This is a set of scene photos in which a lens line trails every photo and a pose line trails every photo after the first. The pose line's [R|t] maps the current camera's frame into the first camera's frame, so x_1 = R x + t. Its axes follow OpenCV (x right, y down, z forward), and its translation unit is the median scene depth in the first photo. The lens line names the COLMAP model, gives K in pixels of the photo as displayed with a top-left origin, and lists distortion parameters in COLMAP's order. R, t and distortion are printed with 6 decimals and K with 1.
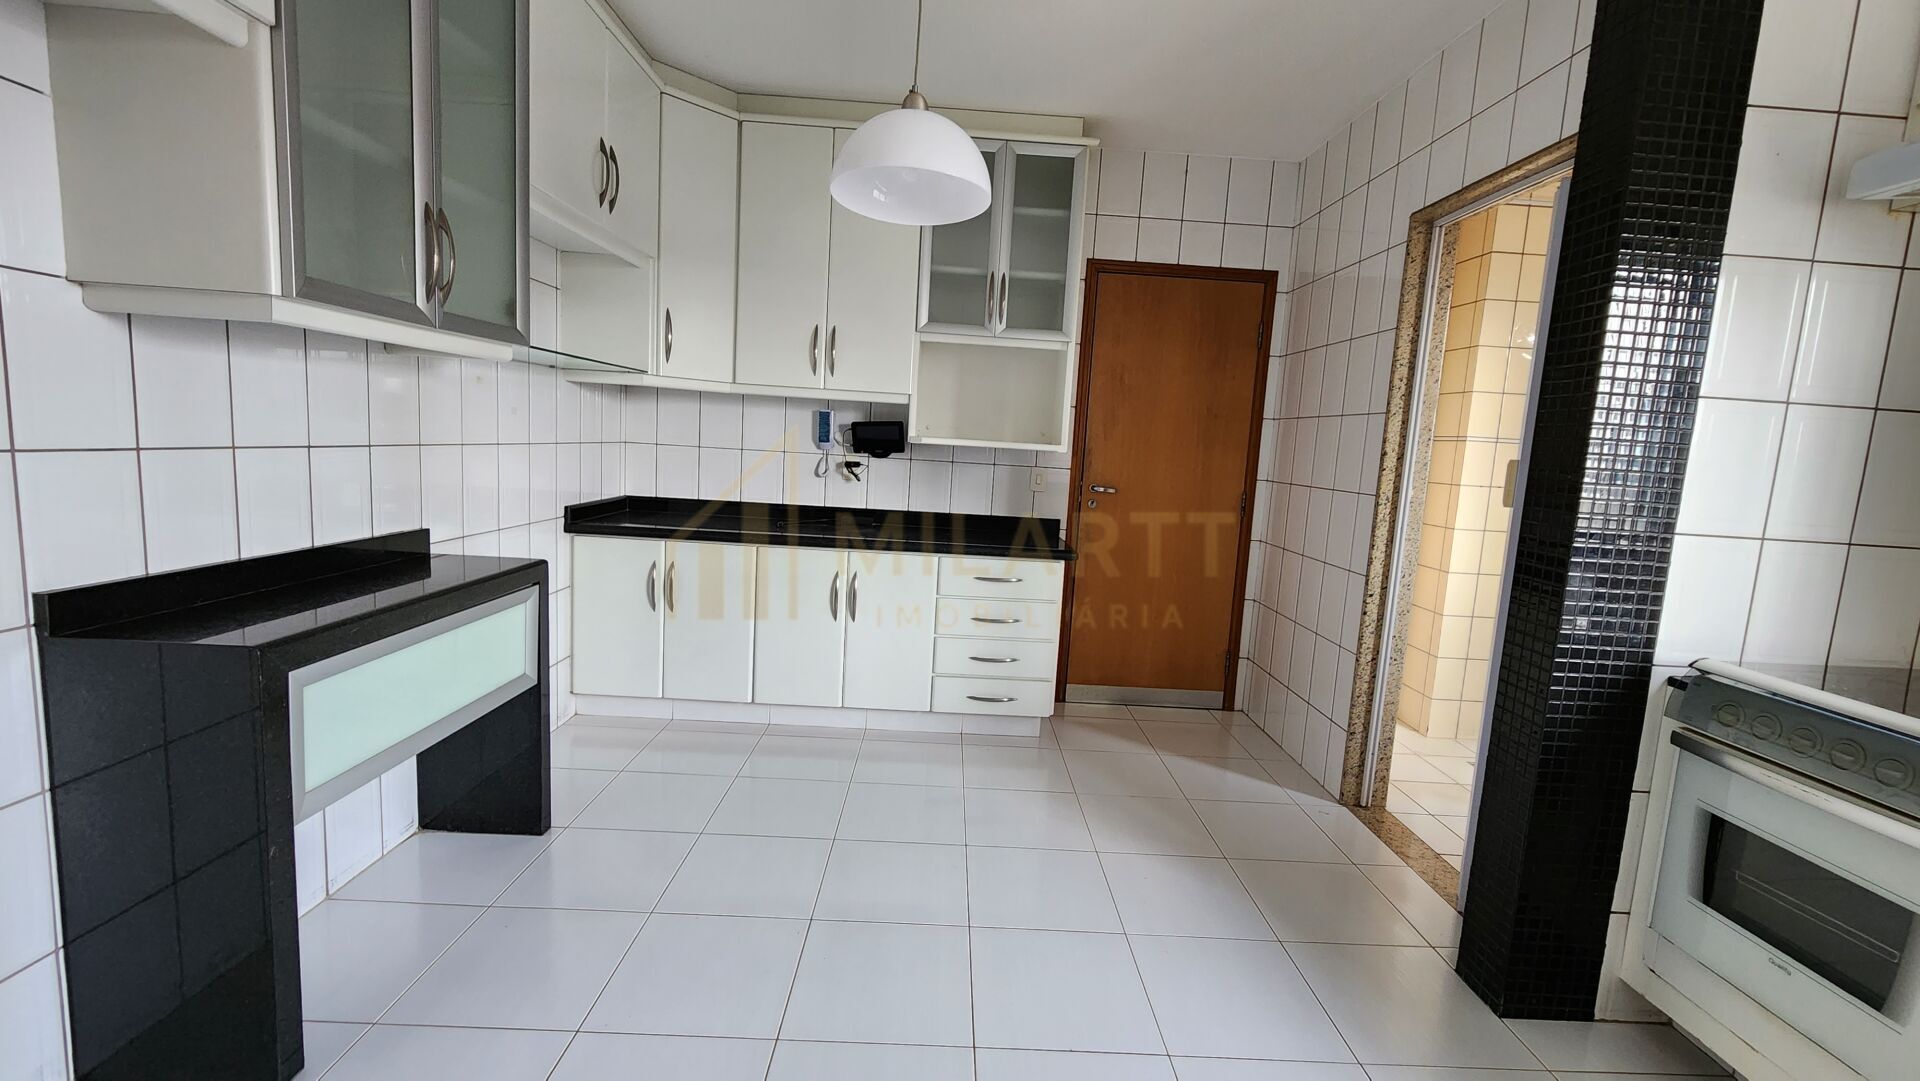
lens RADIAL K [[790.9, 0, 960.0], [0, 790.9, 540.5], [0, 0, 1]] dist [0.000397, -0.000029]
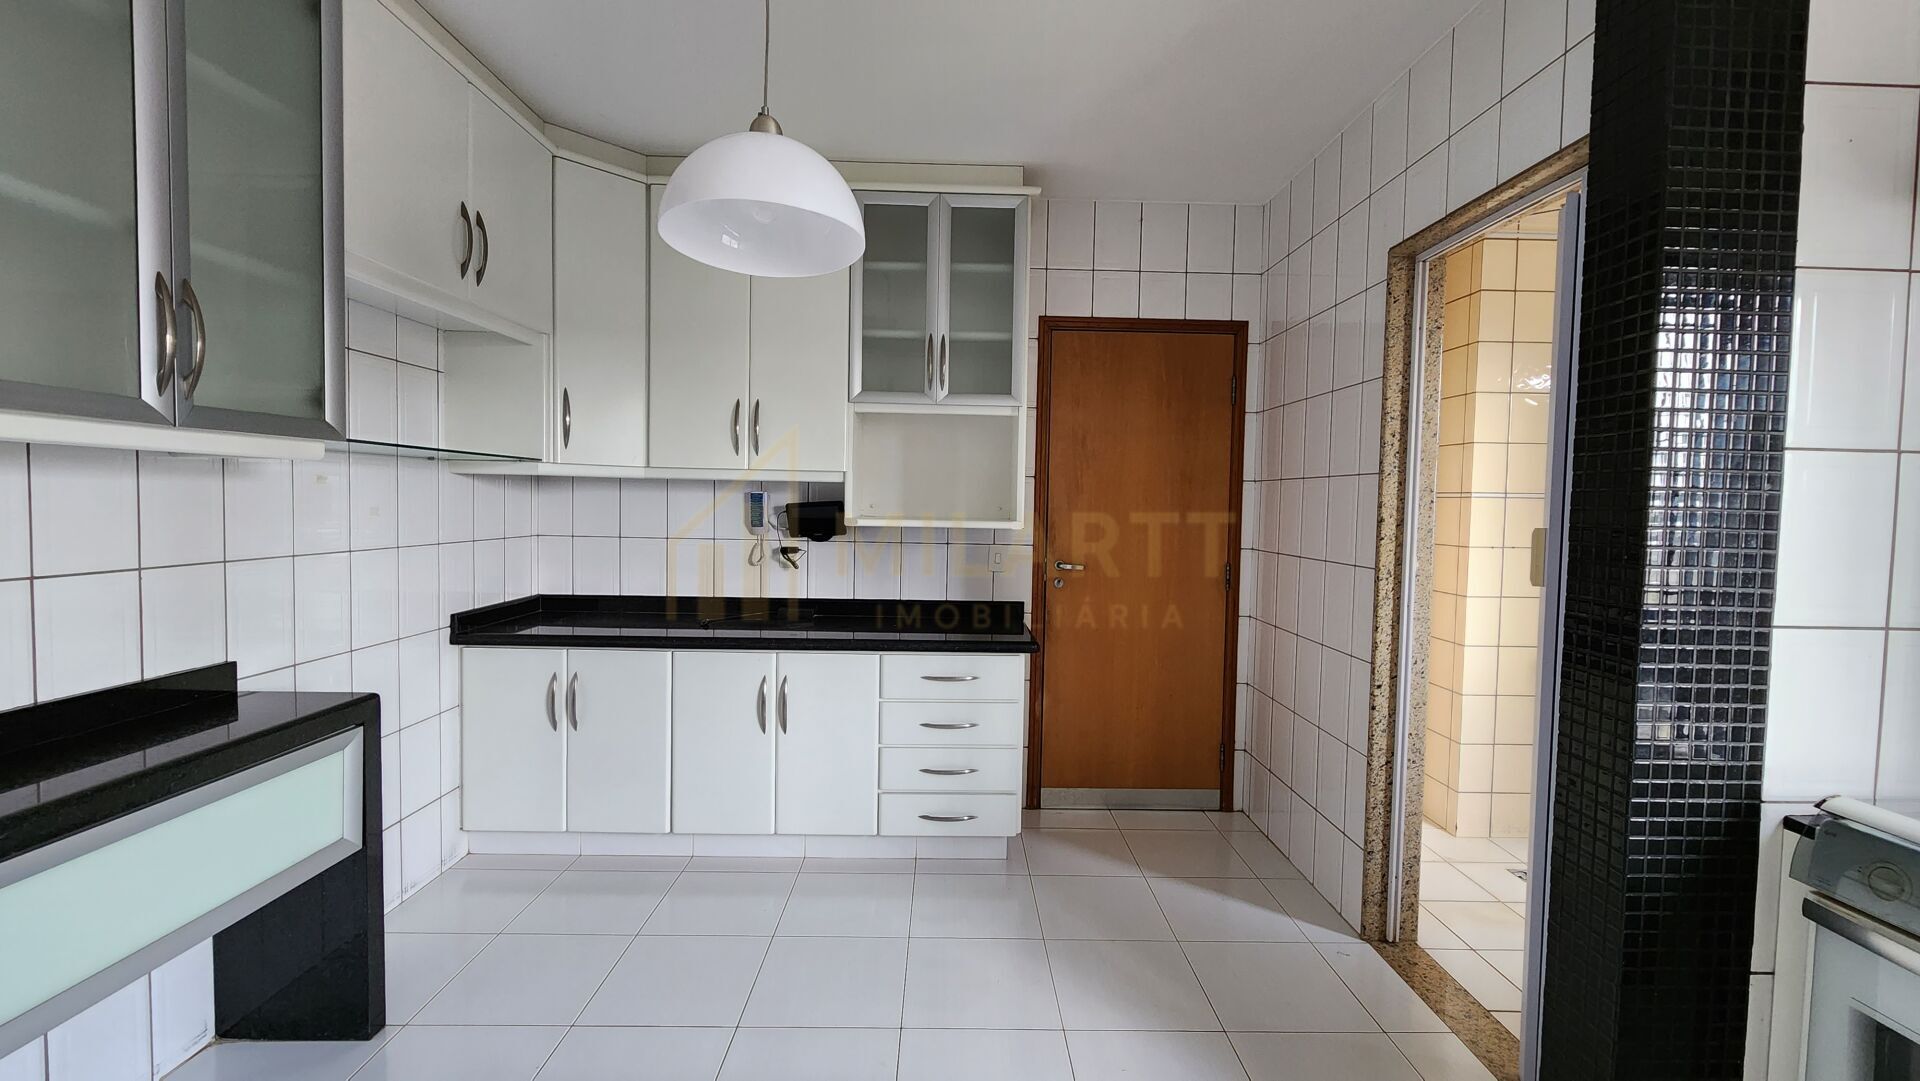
lens RADIAL K [[785.1, 0, 960.0], [0, 785.1, 540.5], [0, 0, 1]] dist [-0.000880, -0.000326]
pose [[0.999191, -0.040176, -0.001573, 0.078804], [0.039931, 0.996149, -0.078051, -0.039396], [0.004702, 0.077925, 0.996948, 0.147506]]
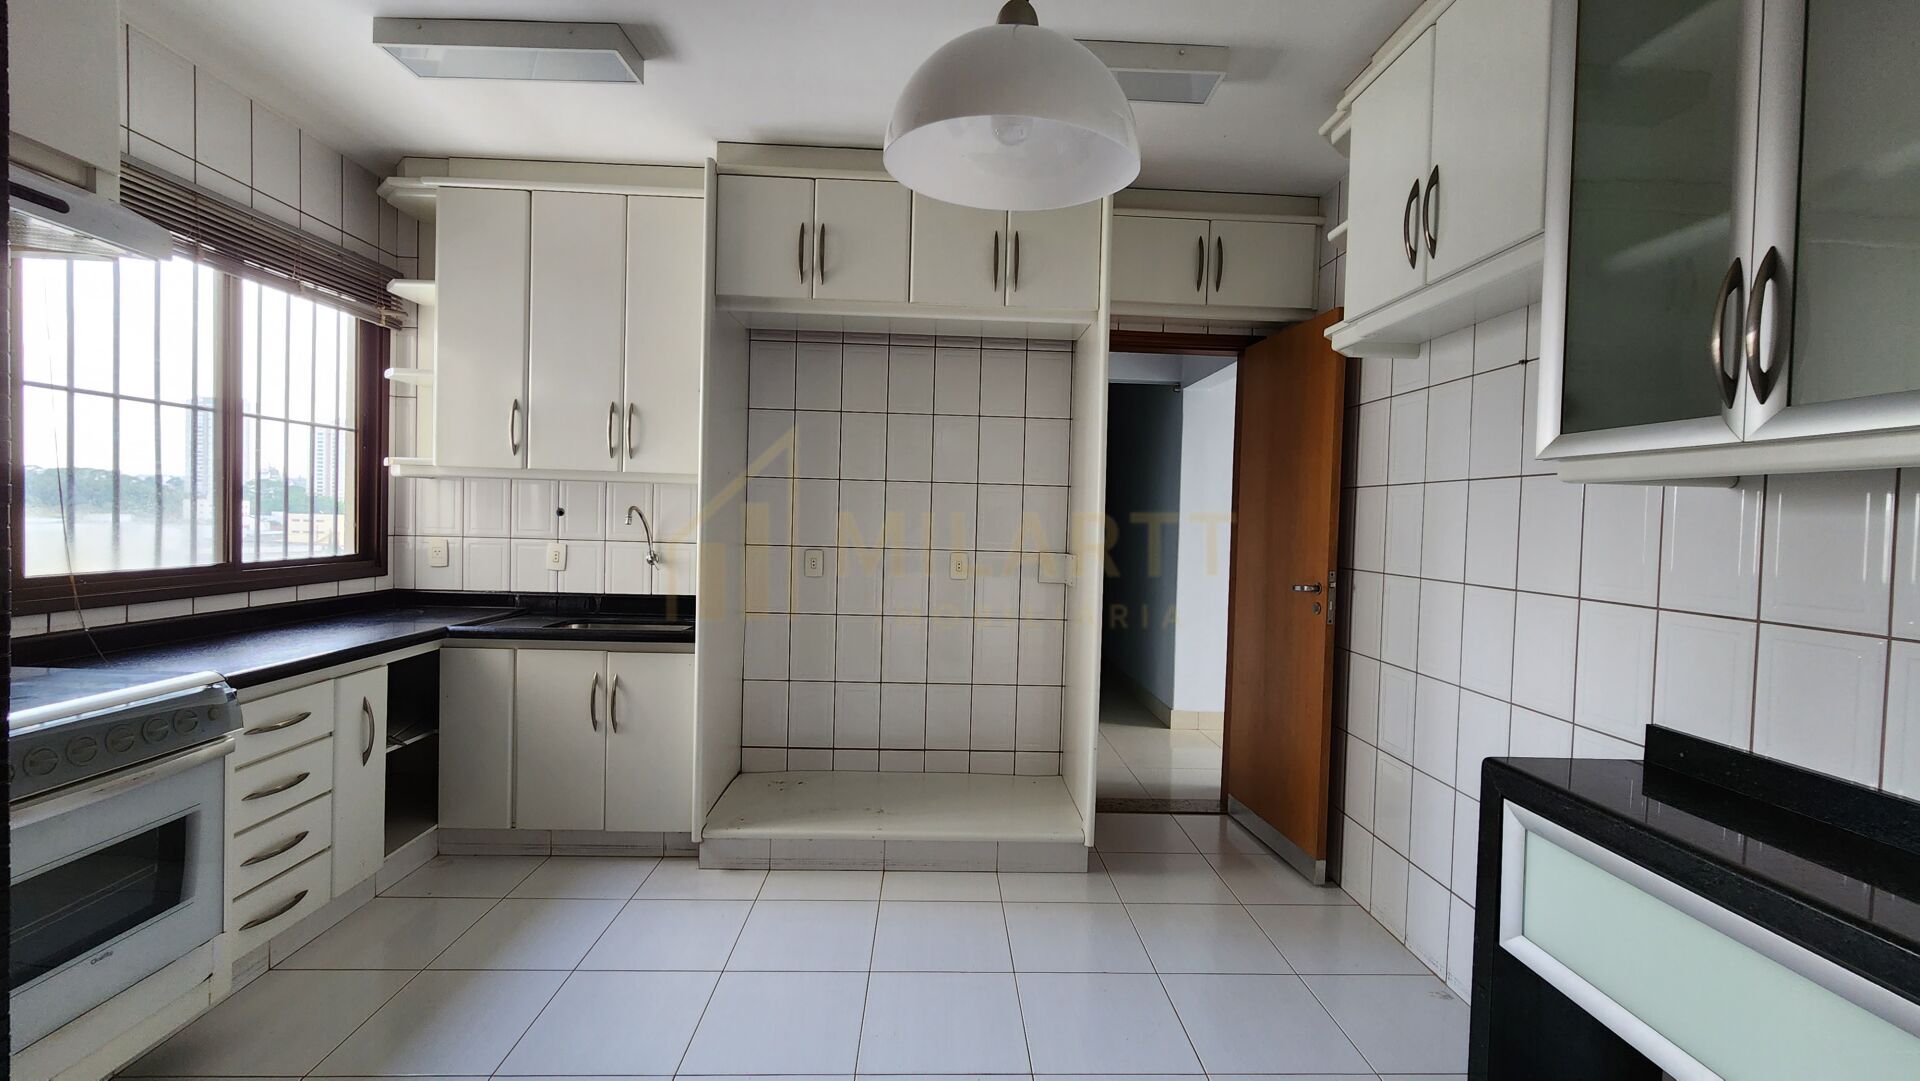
lens RADIAL K [[773.6, 0, 958.4], [0, 773.6, 534.4], [0, 0, 1]] dist [-0.000722, 0.000002]
pose [[-0.996002, -0.085488, -0.025918, -0.016773], [-0.088395, 0.985060, 0.147794, -0.148416], [0.012896, 0.149494, -0.988678, 1.032025]]
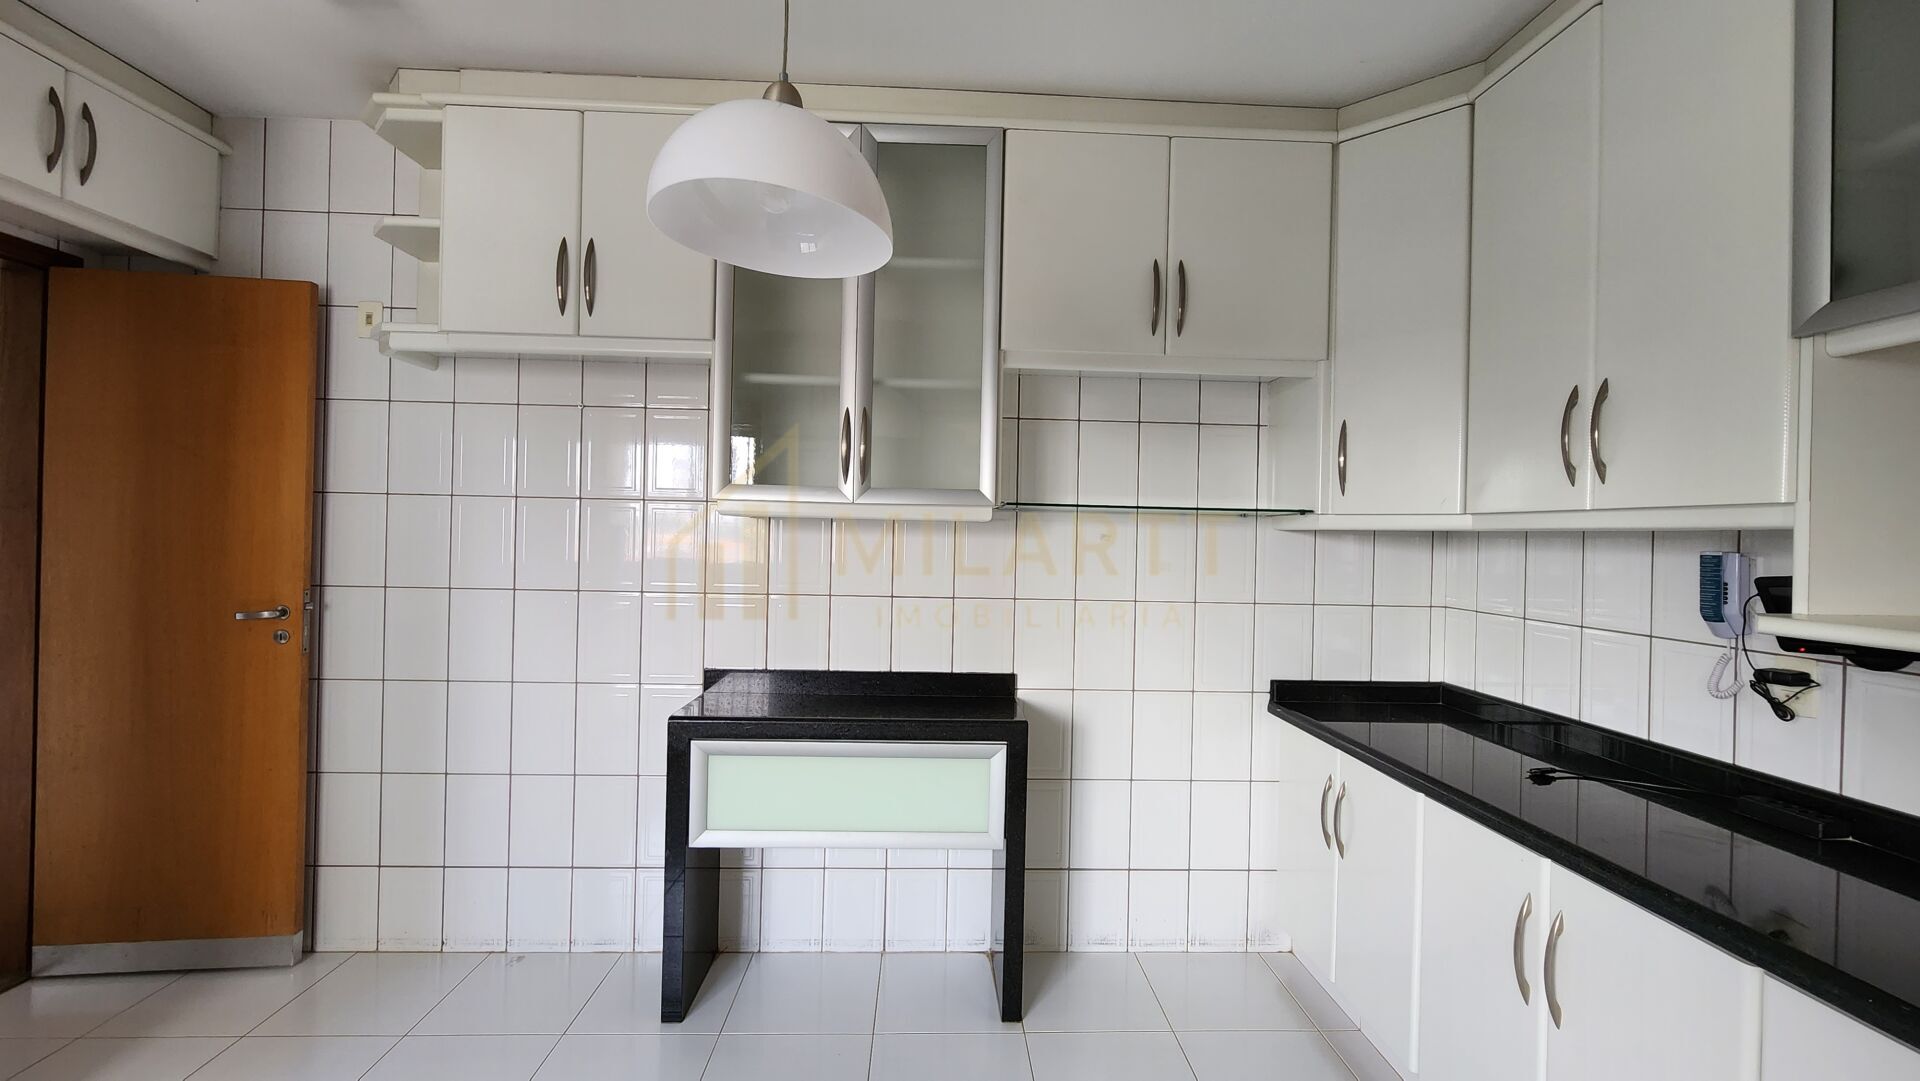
lens RADIAL K [[773.6, 0, 958.4], [0, 773.6, 534.4], [0, 0, 1]] dist [-0.000722, 0.000002]
pose [[0.019148, -0.061316, -0.997935, 0.352131], [-0.147035, 0.987093, -0.063471, -0.108093], [0.988946, 0.147947, 0.009885, 0.742278]]
